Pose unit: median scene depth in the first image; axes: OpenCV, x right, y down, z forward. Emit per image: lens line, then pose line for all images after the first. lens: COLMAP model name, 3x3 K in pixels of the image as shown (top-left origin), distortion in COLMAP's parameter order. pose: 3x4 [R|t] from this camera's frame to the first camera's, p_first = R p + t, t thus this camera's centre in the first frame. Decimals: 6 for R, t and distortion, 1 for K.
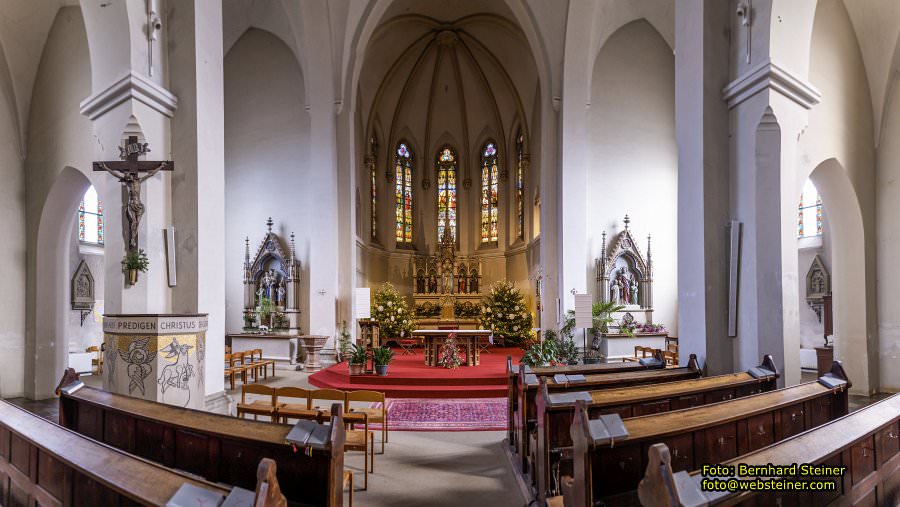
lens RADIAL K [[924.9, 0, 450.0], [0, 924.9, 253.5], [0, 0, 1]] dist [0.200641, 0.002644]
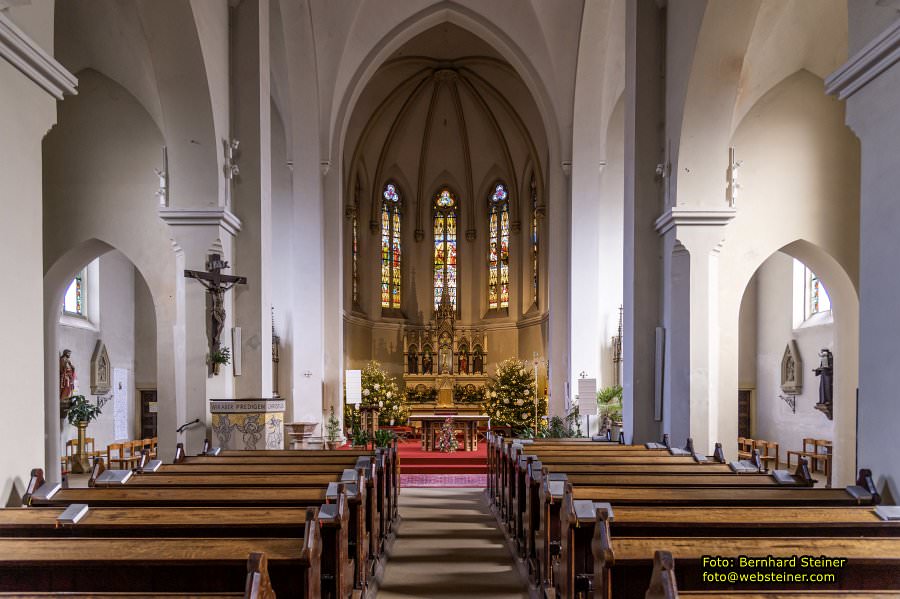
lens RADIAL K [[626.1, 0, 448.1], [0, 626.1, 316.7], [0, 0, 1]] dist [0.152226, 0.000950]
pose [[0.999988, 0.004325, 0.002304, -0.001788], [-0.004168, 0.997920, -0.064336, 0.028255], [-0.002577, 0.064325, 0.997926, 0.438993]]
